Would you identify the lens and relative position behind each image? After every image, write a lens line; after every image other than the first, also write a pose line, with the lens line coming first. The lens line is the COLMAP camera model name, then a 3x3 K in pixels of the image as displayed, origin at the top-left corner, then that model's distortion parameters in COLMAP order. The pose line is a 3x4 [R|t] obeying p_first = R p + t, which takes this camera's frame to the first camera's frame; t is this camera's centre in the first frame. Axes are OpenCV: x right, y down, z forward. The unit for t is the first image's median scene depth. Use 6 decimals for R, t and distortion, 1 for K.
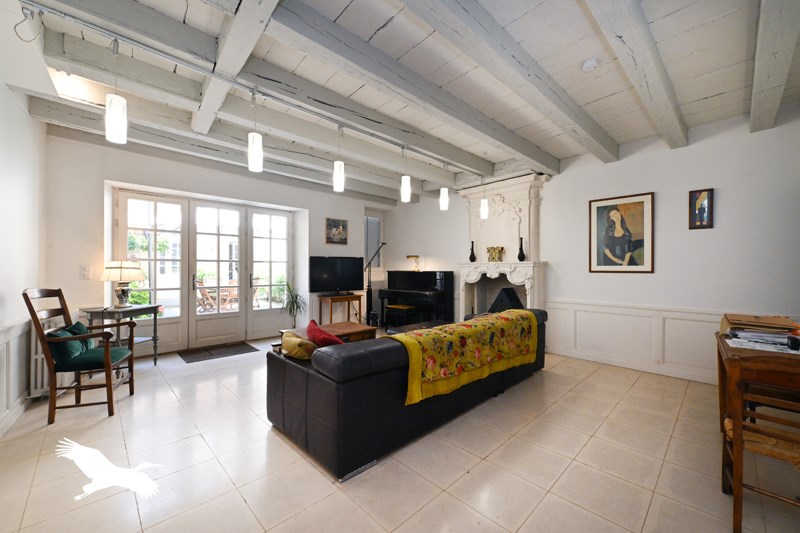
lens RADIAL K [[328.5, 0, 403.9], [0, 328.5, 270.5], [0, 0, 1]] dist [-0.002740, -0.000116]
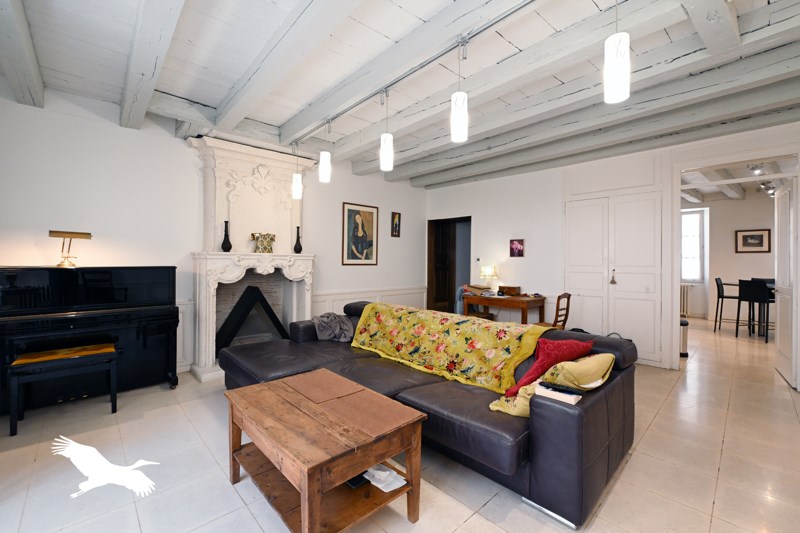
lens RADIAL K [[328.5, 0, 405.0], [0, 328.5, 262.1], [0, 0, 1]] dist [-0.002740, -0.000116]
pose [[0.010065, -0.009493, 0.999904, -0.586528], [-0.007268, 0.999928, 0.009566, -0.017872], [-0.999923, -0.007363, 0.009996, 0.793961]]
